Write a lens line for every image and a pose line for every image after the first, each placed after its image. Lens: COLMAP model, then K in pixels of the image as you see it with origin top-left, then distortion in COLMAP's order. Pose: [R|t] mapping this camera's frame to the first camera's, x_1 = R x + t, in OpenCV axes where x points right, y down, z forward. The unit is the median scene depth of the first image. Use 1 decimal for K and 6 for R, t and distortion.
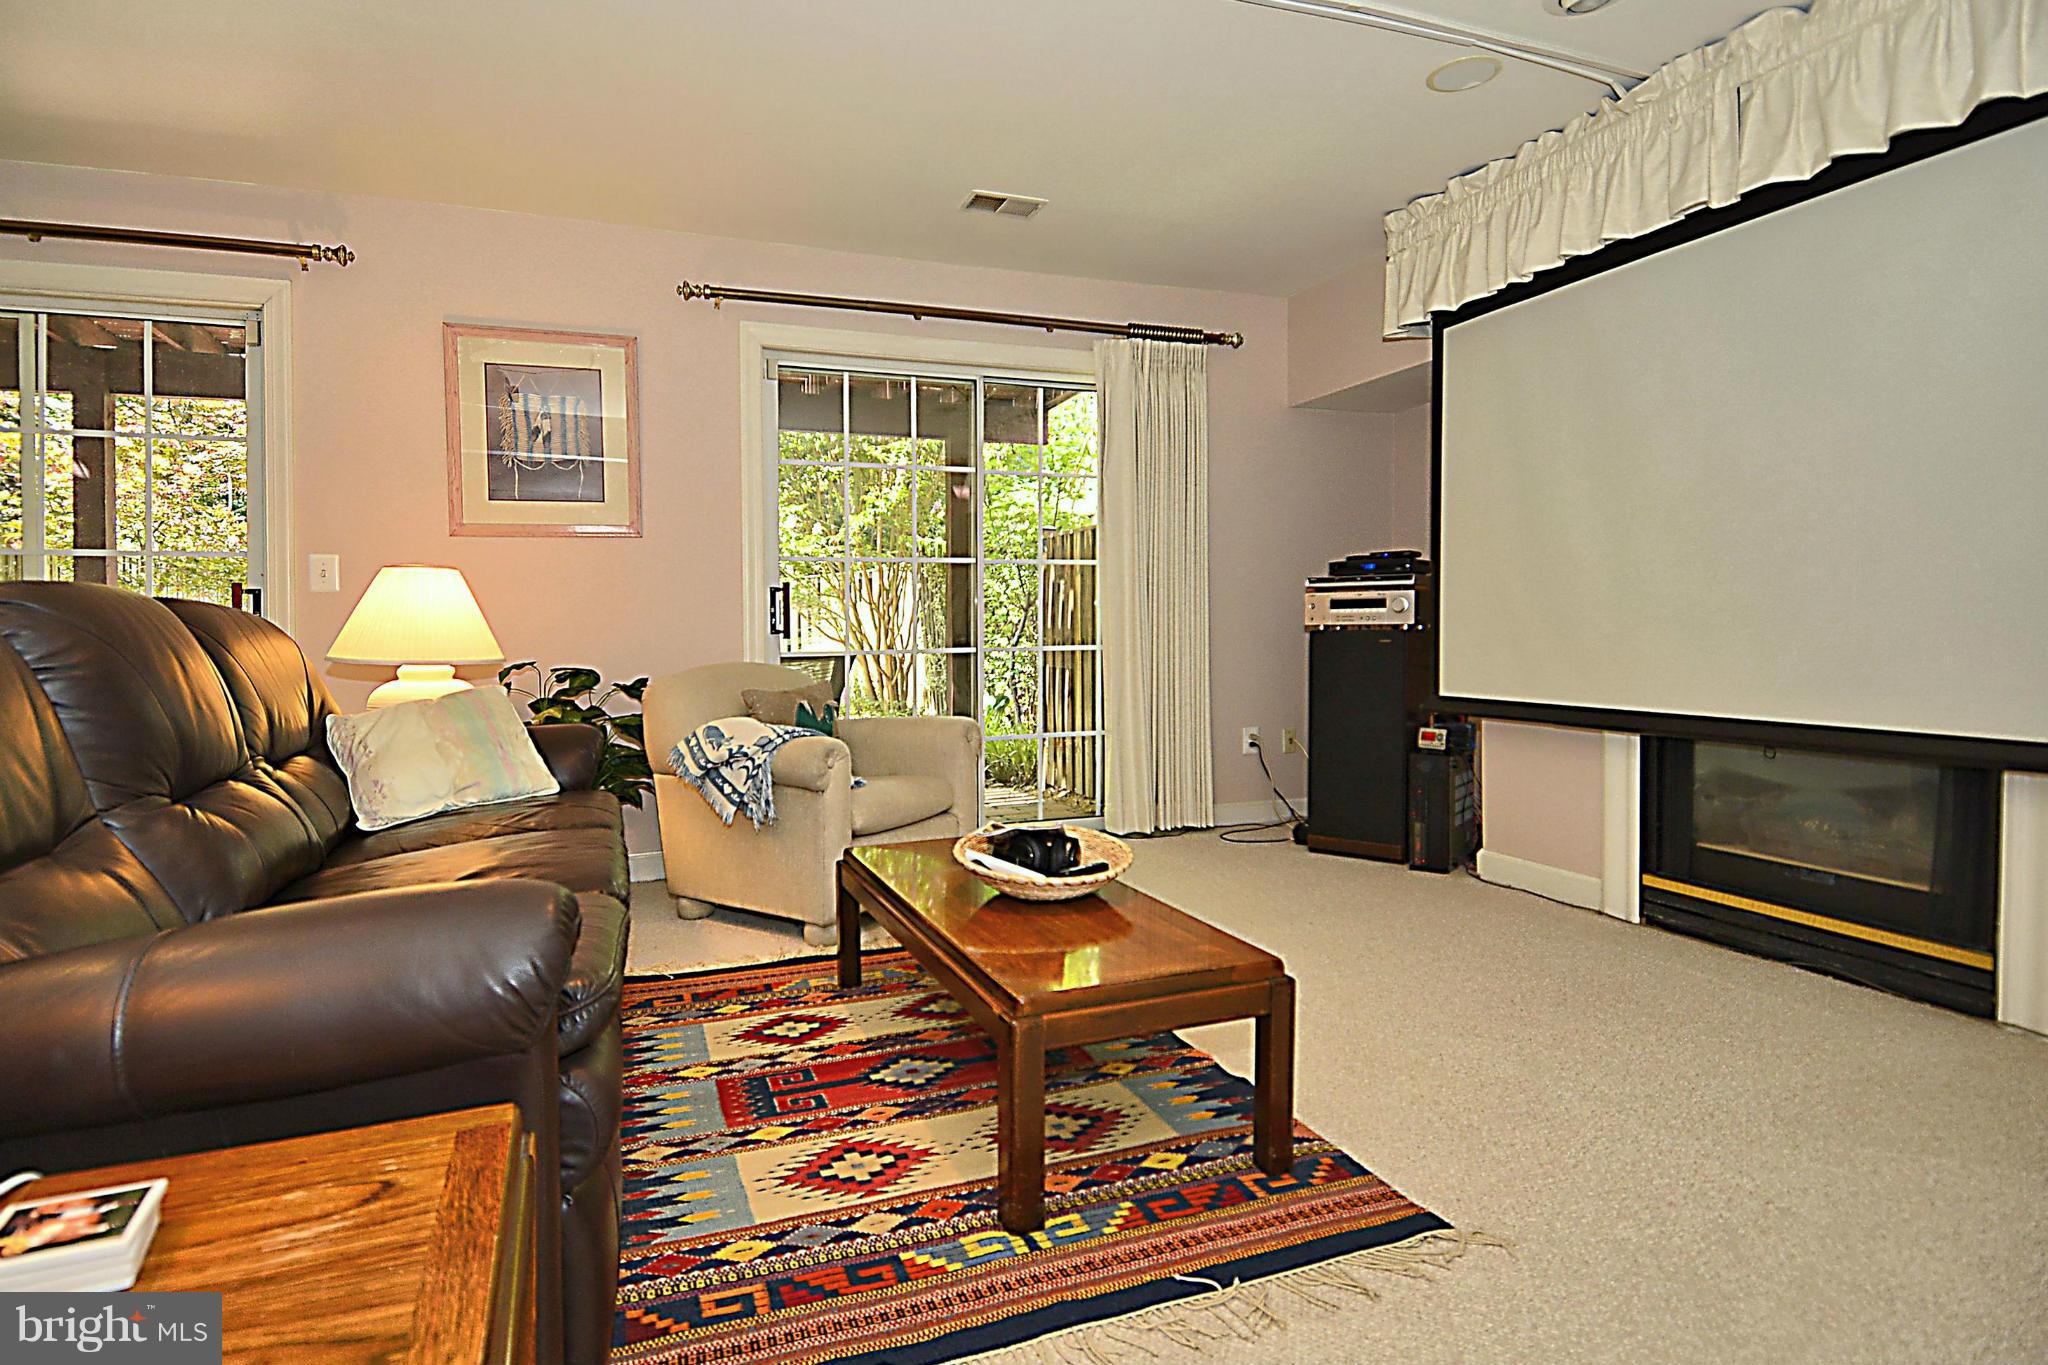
lens RADIAL K [[1068.2, 0, 1018.3], [0, 1068.2, 676.7], [0, 0, 1]] dist [0.010255, -0.012459]
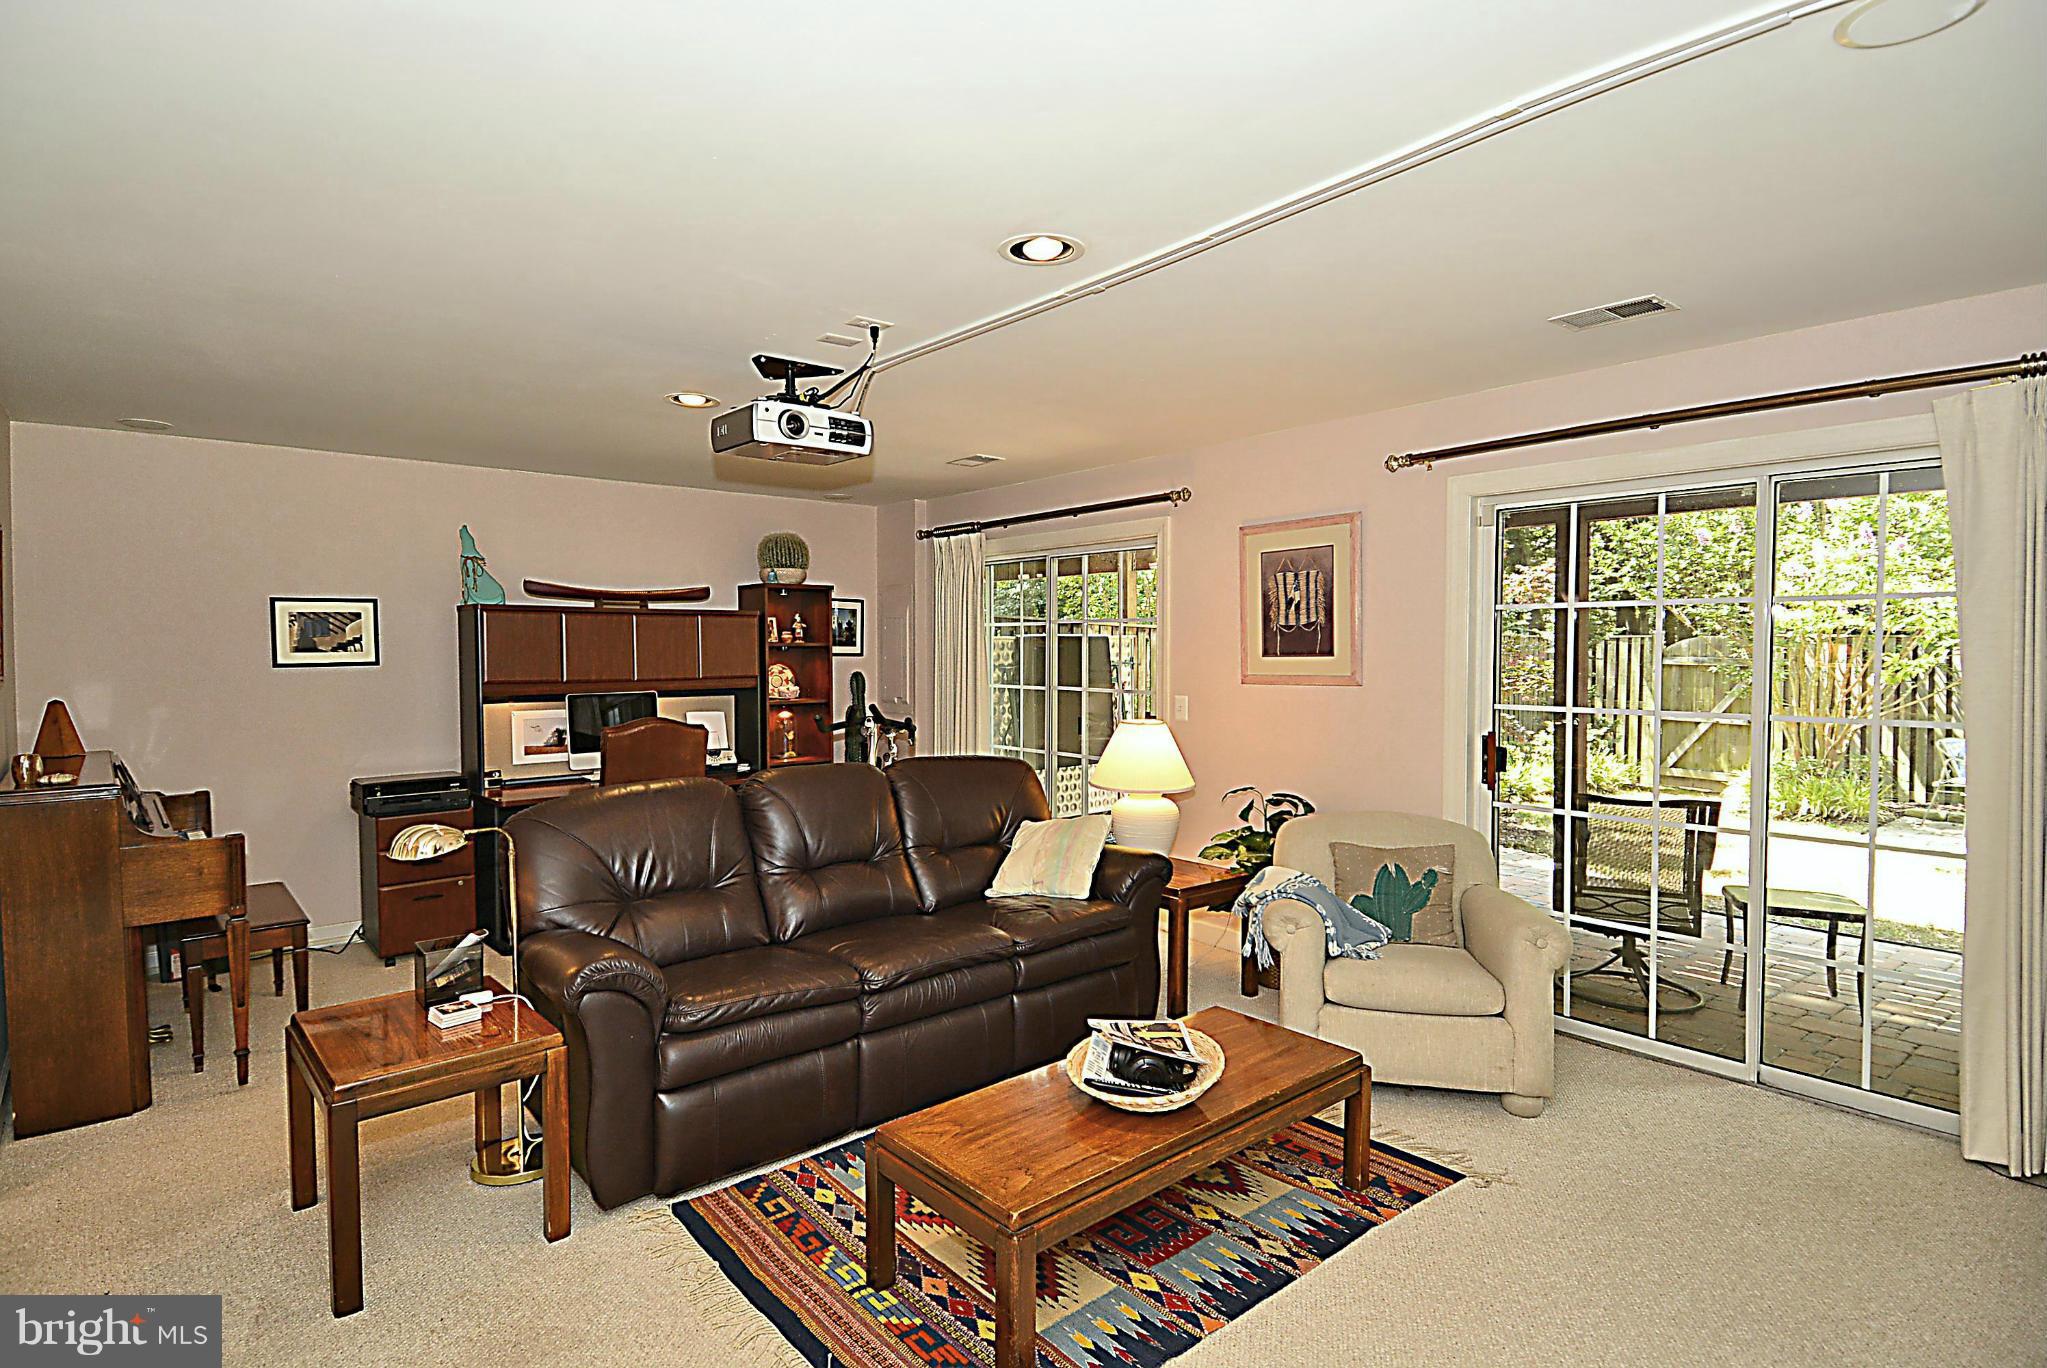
lens RADIAL K [[1067.7, 0, 1026.8], [0, 1067.7, 681.1], [0, 0, 1]] dist [0.010255, -0.012459]
pose [[0.324206, 0.040623, -0.945114, 0.636817], [-0.050335, 0.998403, 0.025646, -0.156267], [0.944647, 0.039258, 0.325733, 0.313737]]
